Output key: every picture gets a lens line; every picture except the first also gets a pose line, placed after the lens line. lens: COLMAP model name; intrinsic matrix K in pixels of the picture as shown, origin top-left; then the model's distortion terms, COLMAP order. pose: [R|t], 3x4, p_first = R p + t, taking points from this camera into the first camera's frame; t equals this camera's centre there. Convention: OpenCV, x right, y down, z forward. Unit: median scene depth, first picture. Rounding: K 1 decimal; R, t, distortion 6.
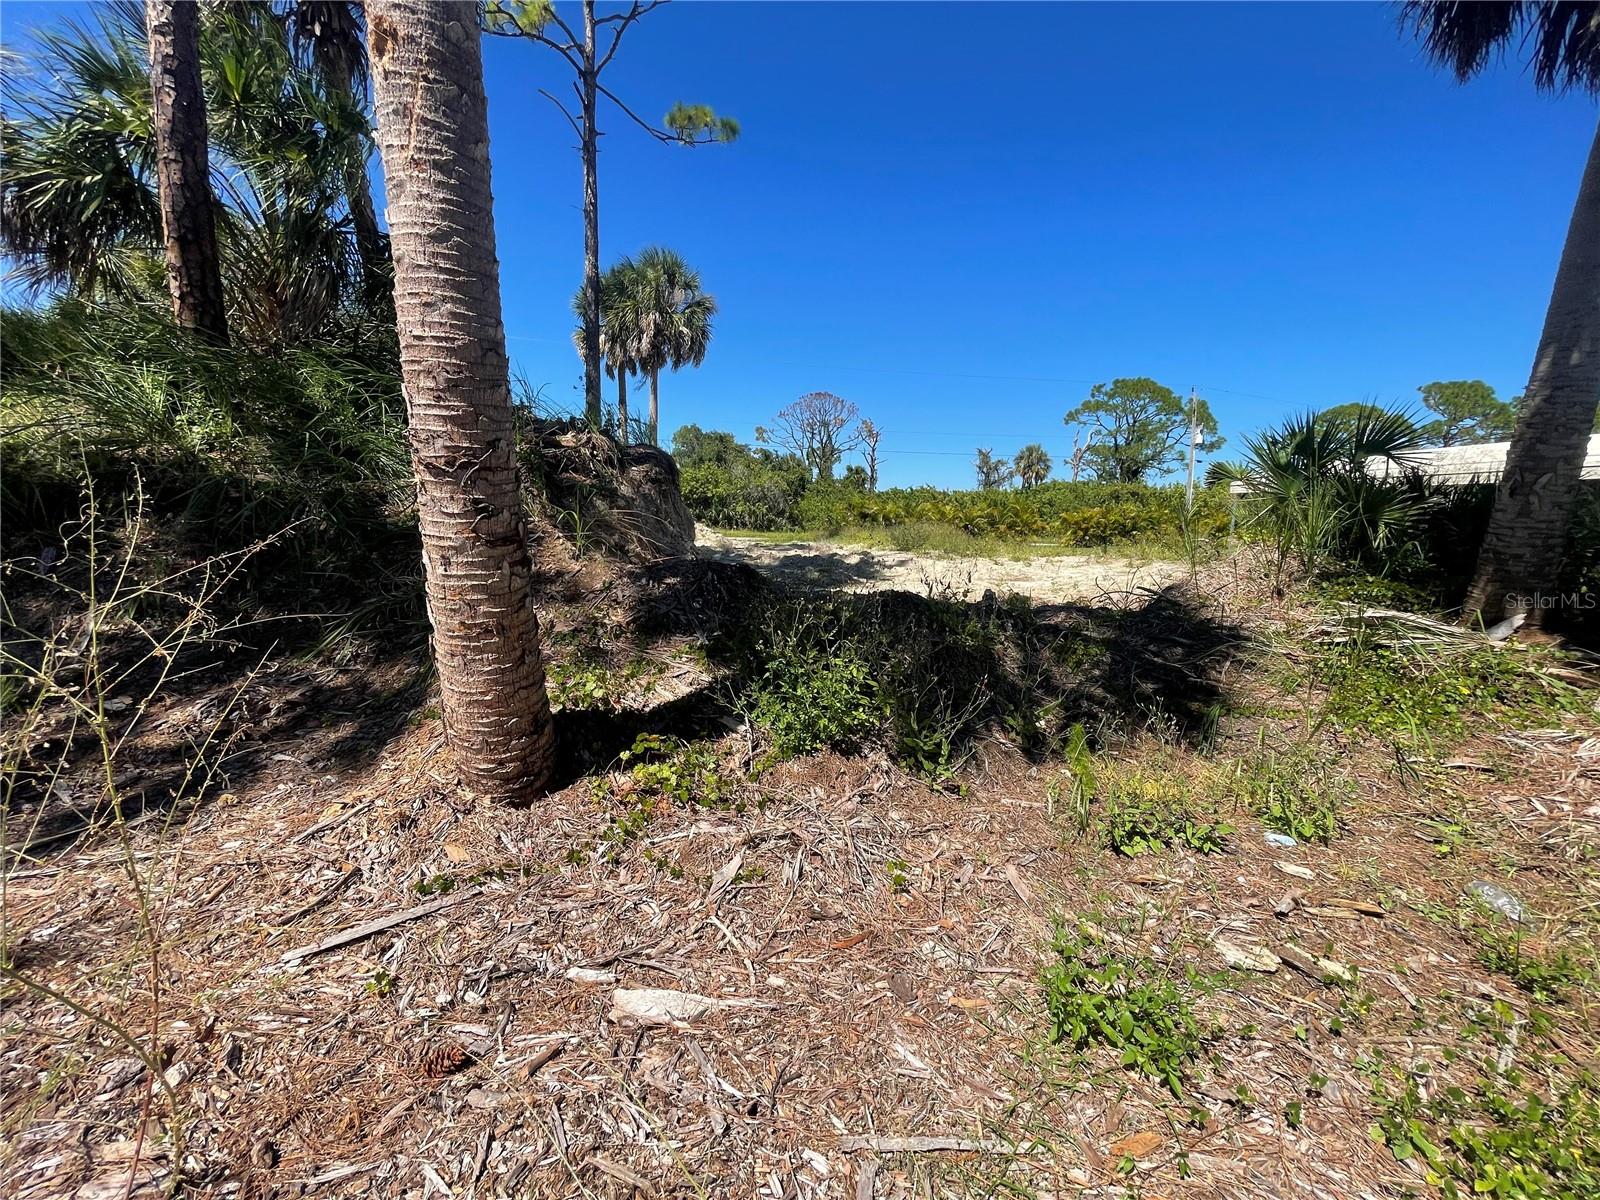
lens RADIAL K [[639.7, 0, 800.0], [0, 639.7, 600.0], [0, 0, 1]] dist [-0.002325, 0.000301]
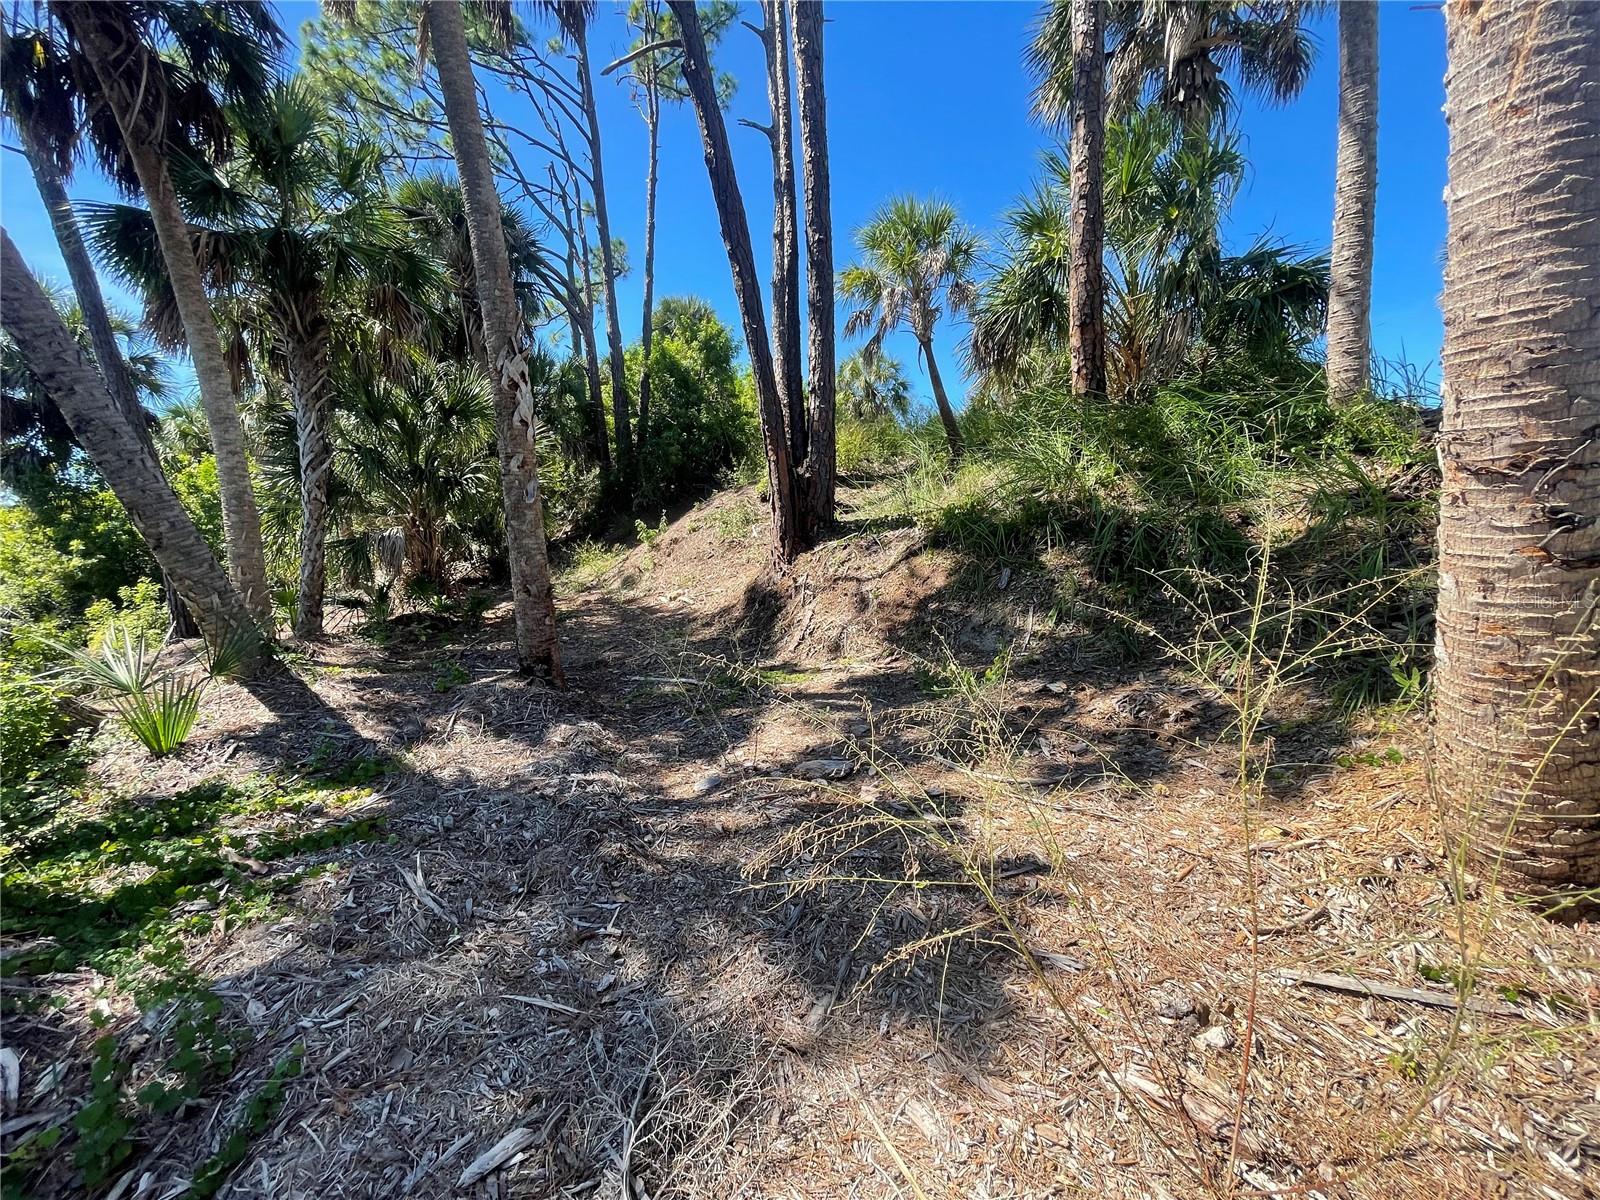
lens RADIAL K [[645.8, 0, 809.1], [0, 645.8, 601.8], [0, 0, 1]] dist [-0.010882, 0.002139]
pose [[0.482820, 0.049456, -0.874322, -0.247294], [-0.078026, 0.996863, 0.013300, 0.015167], [0.872237, 0.061798, 0.485164, -0.144804]]
